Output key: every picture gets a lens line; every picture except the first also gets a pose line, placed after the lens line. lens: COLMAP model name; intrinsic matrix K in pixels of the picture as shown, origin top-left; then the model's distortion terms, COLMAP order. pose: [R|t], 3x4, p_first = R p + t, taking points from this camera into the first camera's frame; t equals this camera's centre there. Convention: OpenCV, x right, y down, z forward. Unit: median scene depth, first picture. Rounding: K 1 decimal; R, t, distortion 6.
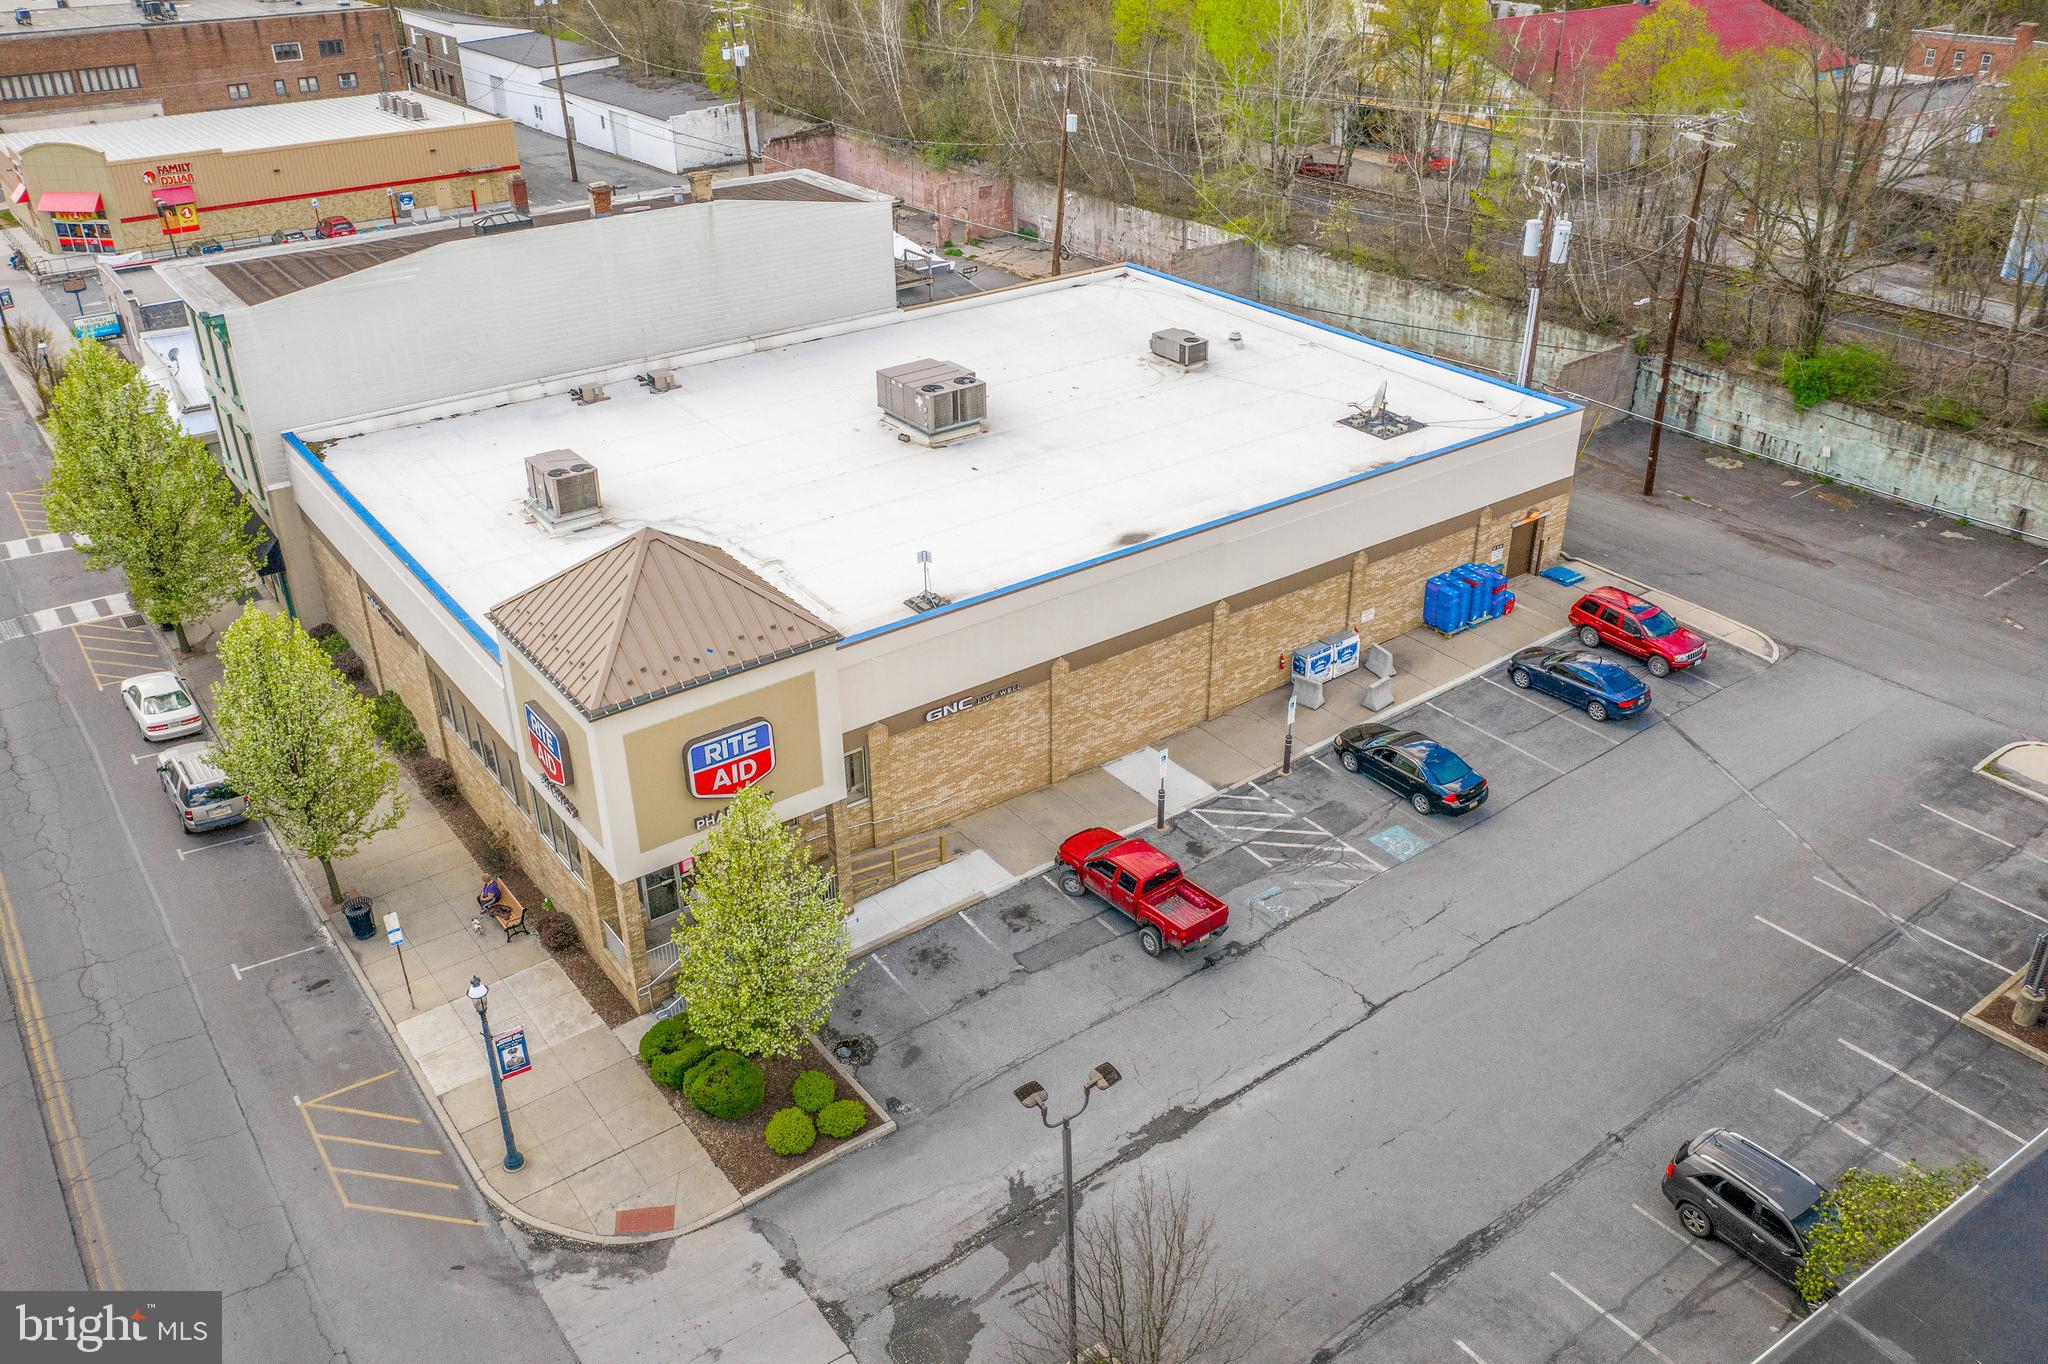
lens RADIAL K [[1625.7, 0, 1012.4], [0, 1625.7, 684.1], [0, 0, 1]] dist [-0.024383, 0.005519]
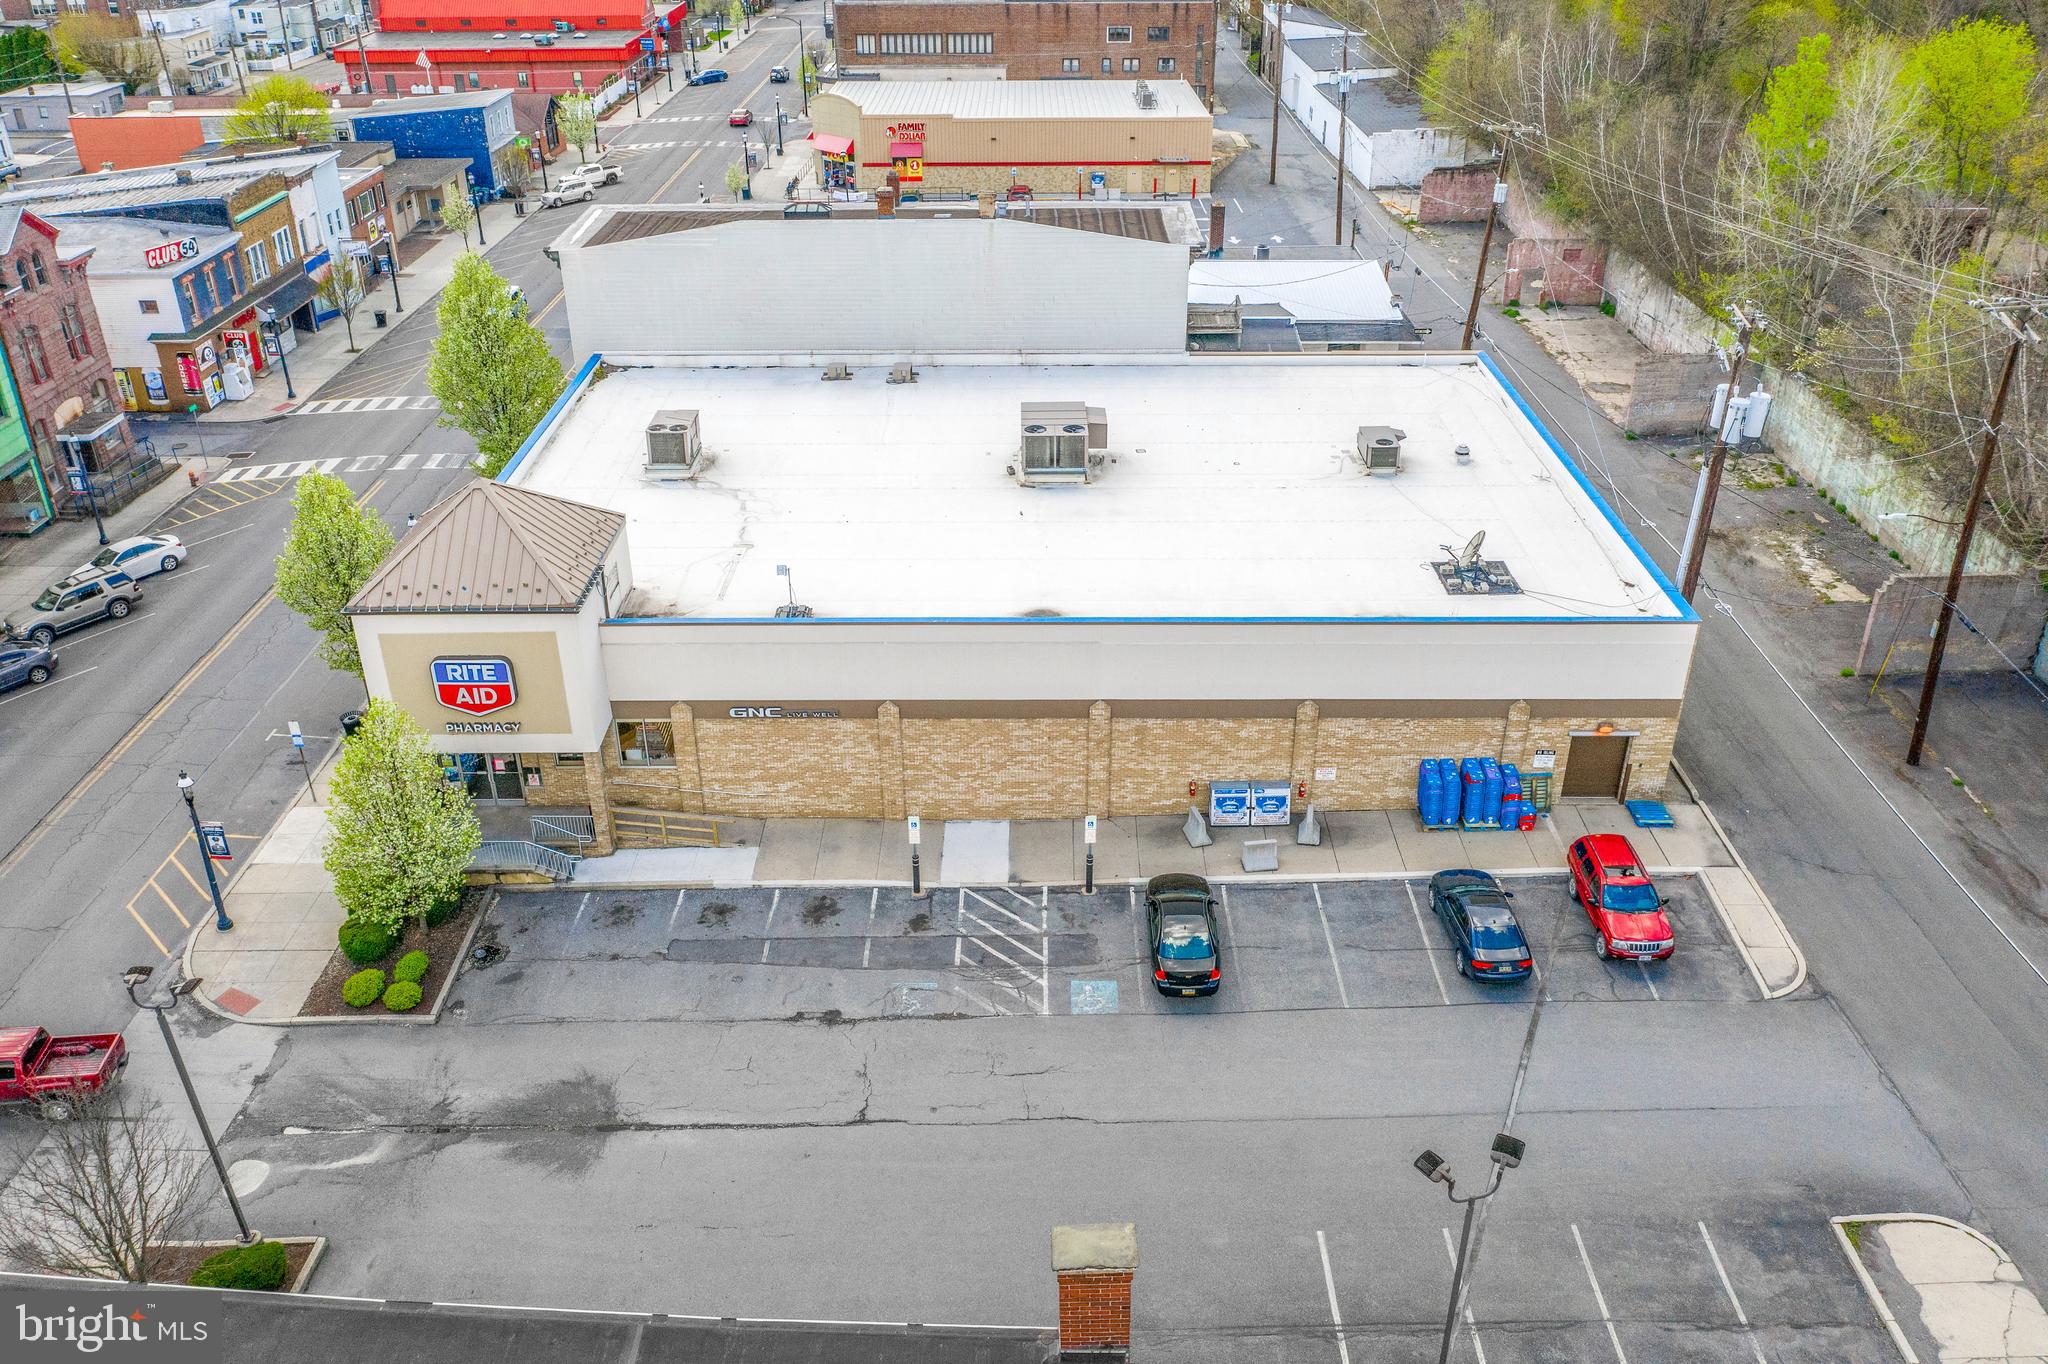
lens RADIAL K [[1625.7, 0, 1029.7], [0, 1625.7, 684.4], [0, 0, 1]] dist [-0.024383, 0.005519]
pose [[0.803711, 0.290107, -0.519505, 0.549513], [-0.286715, 0.953864, 0.089097, -0.124828], [0.521385, 0.077341, 0.849809, 0.151081]]
